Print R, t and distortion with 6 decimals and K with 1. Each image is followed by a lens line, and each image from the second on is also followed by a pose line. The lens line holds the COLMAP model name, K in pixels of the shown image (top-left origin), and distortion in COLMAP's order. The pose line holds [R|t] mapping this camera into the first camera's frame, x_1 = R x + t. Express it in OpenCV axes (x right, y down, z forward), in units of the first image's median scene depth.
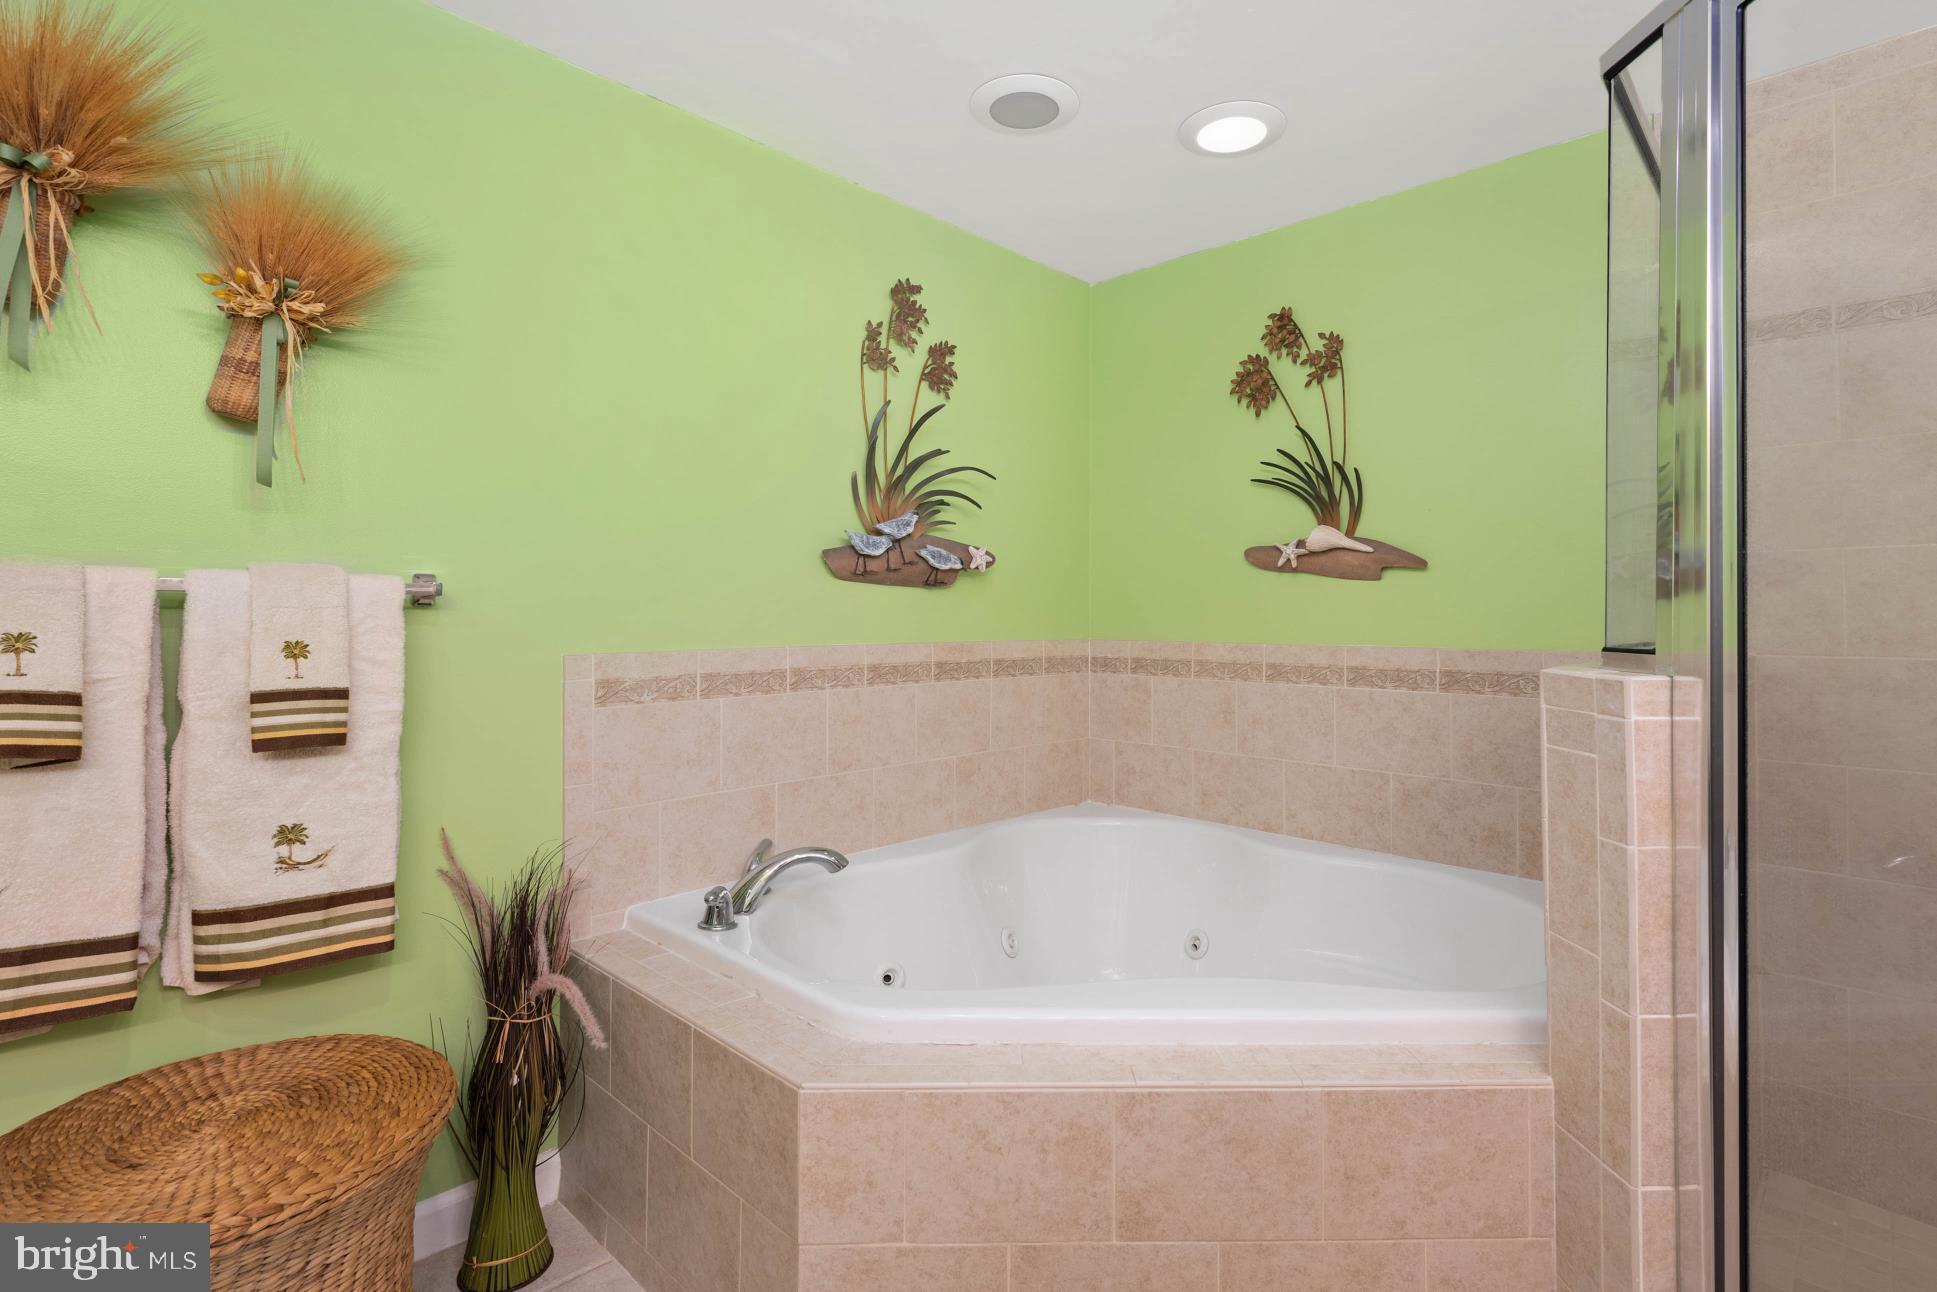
lens RADIAL K [[844.1, 0, 933.7], [0, 844.1, 597.6], [0, 0, 1]] dist [0.000519, -0.000030]
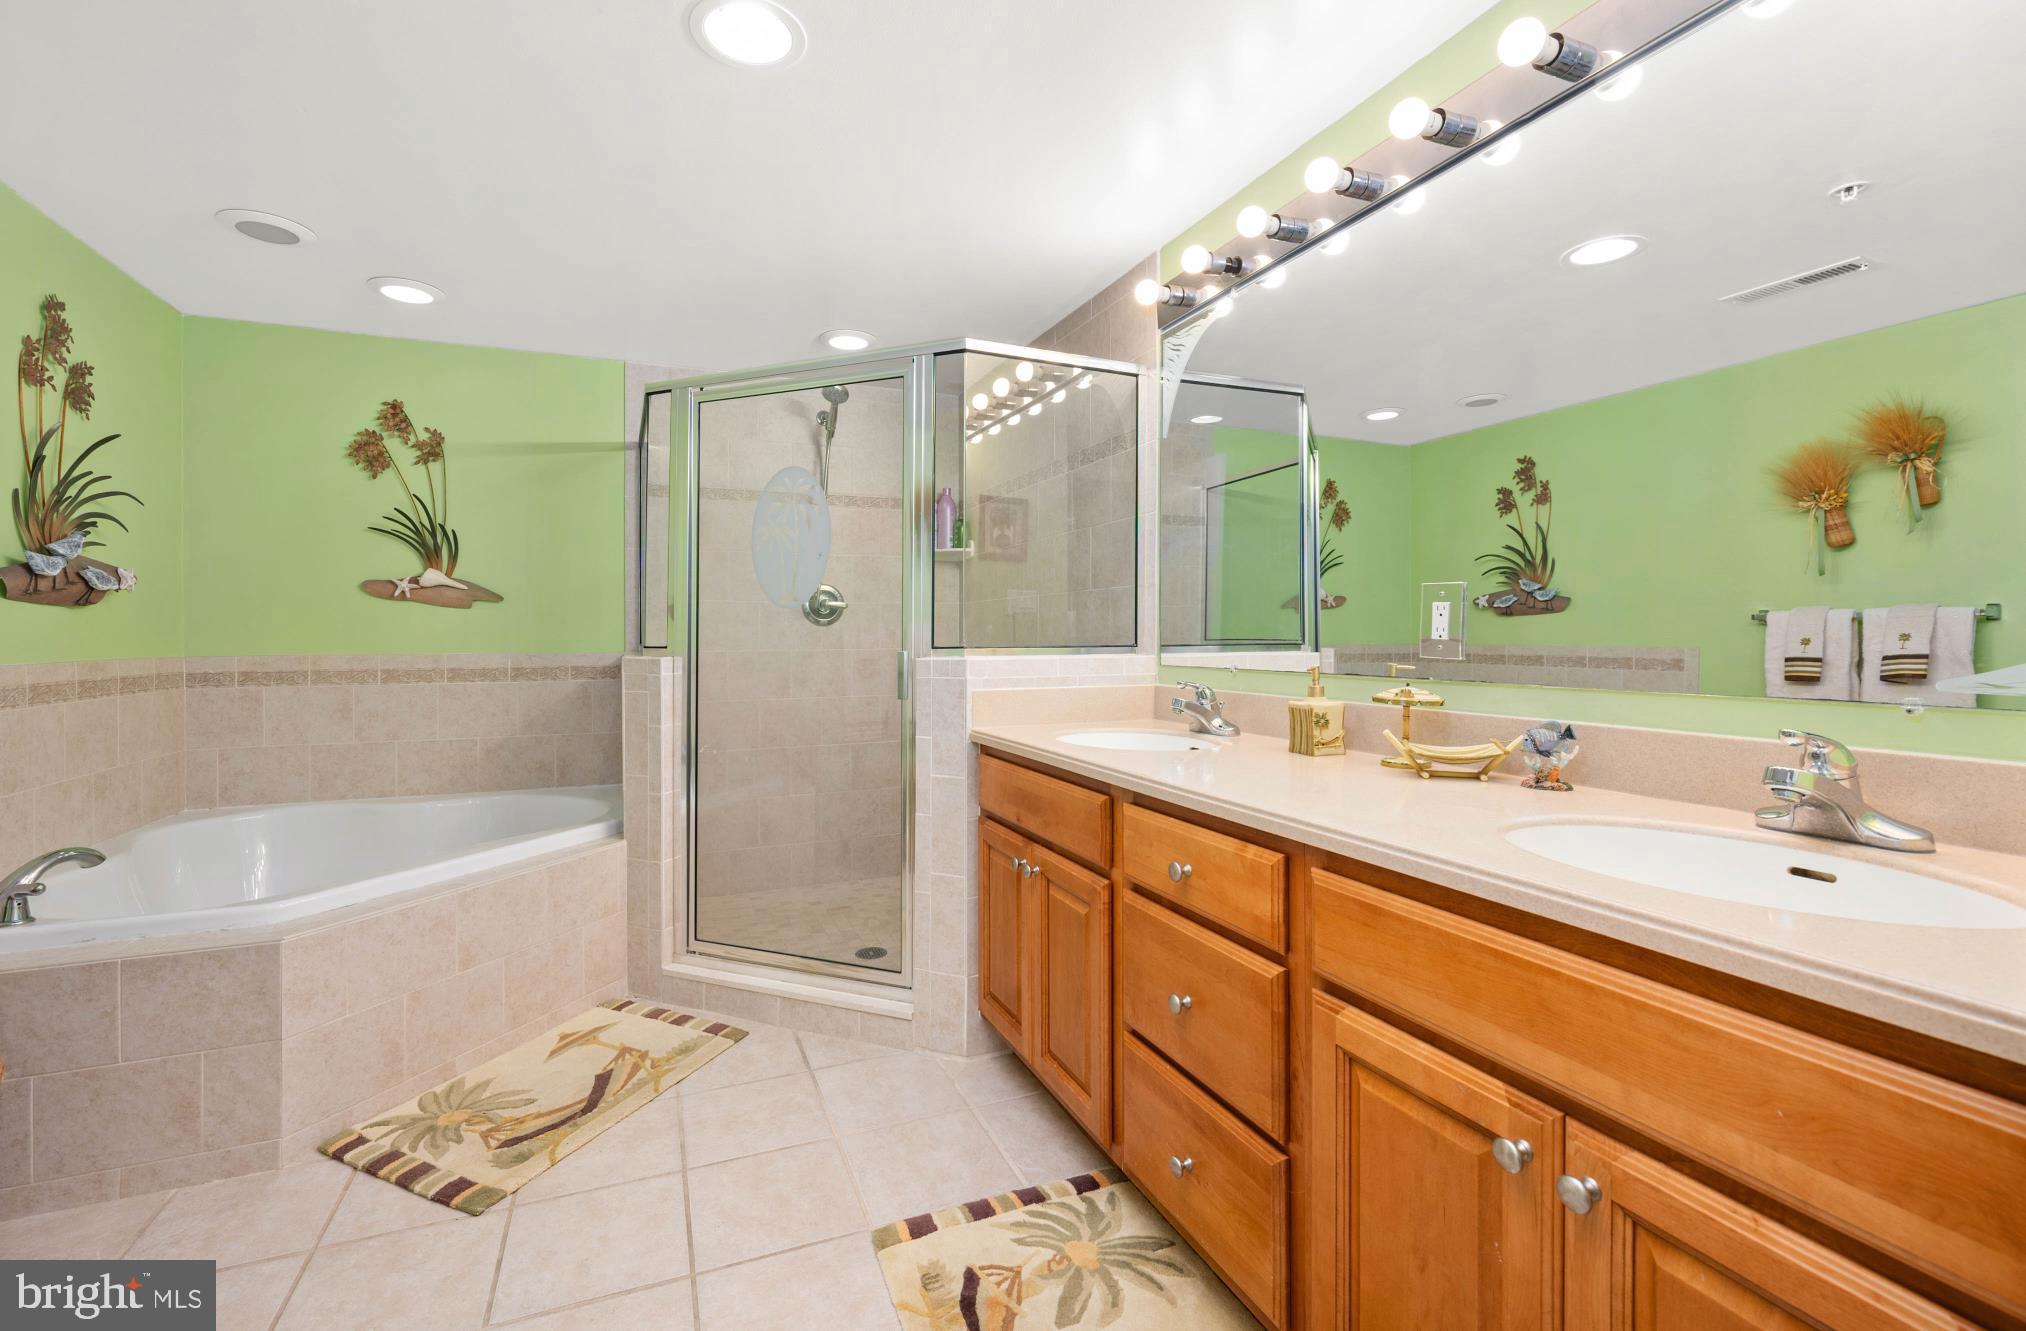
lens RADIAL K [[859.6, 0, 1013.9], [0, 859.6, 631.8], [0, 0, 1]] dist [0.000305, -0.000612]
pose [[0.310805, -0.003287, 0.950468, -0.637927], [-0.016422, 0.999826, 0.008827, -0.009721], [-0.950332, -0.018352, 0.310697, -0.387736]]
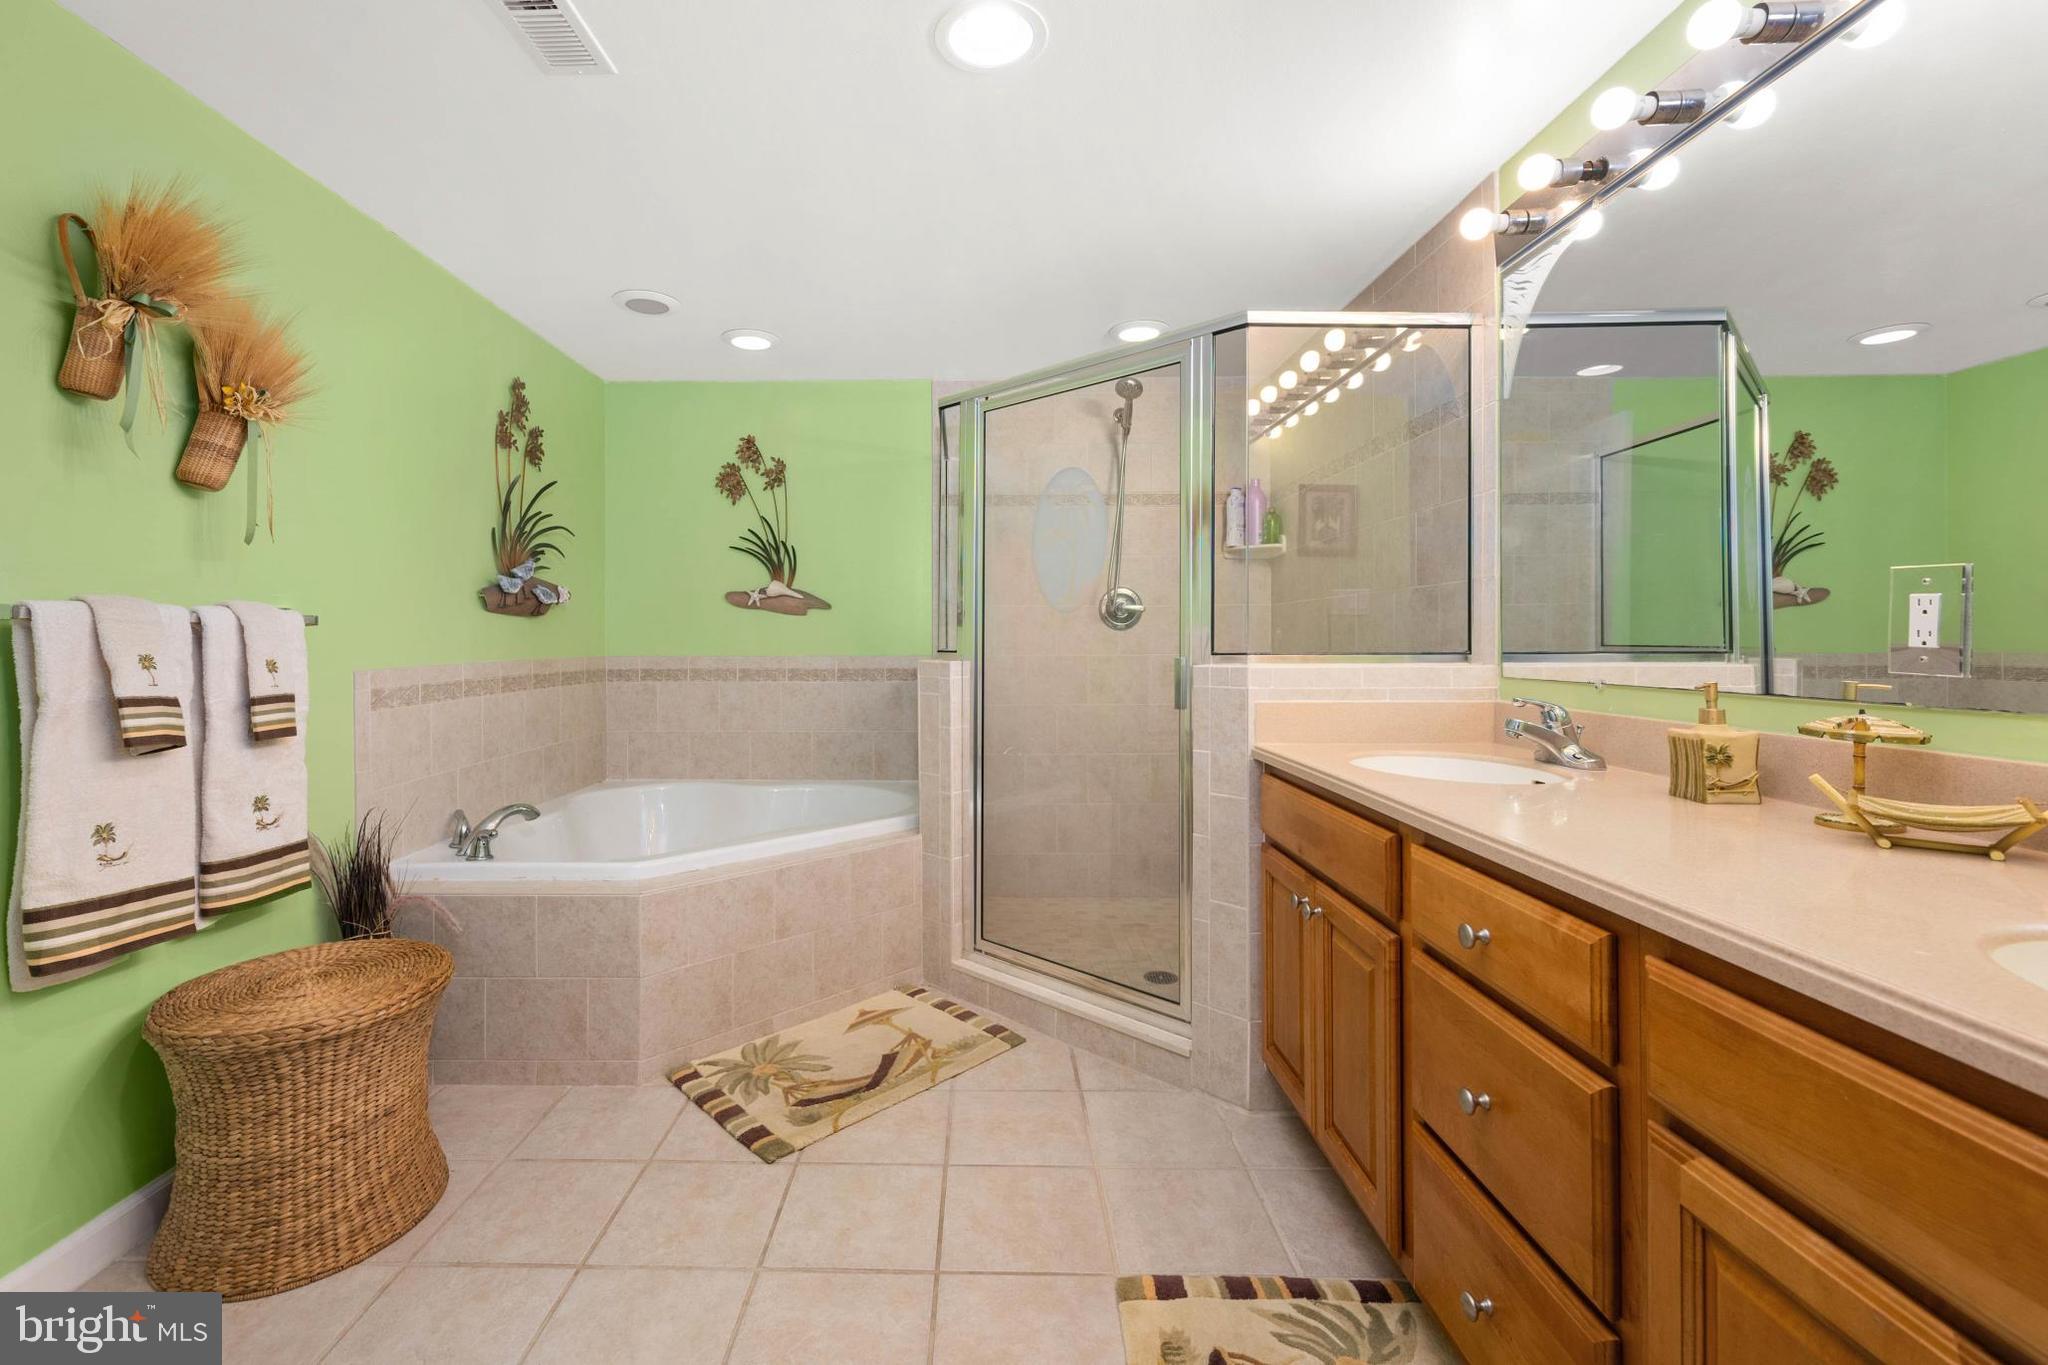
lens RADIAL K [[892.5, 0, 987.2], [0, 892.5, 631.3], [0, 0, 1]] dist [0.000519, -0.000030]
pose [[0.658279, 0.000638, 0.752774, -0.583461], [-0.011471, 0.999892, 0.009183, -0.010849], [-0.752687, -0.014679, 0.658215, -0.438299]]
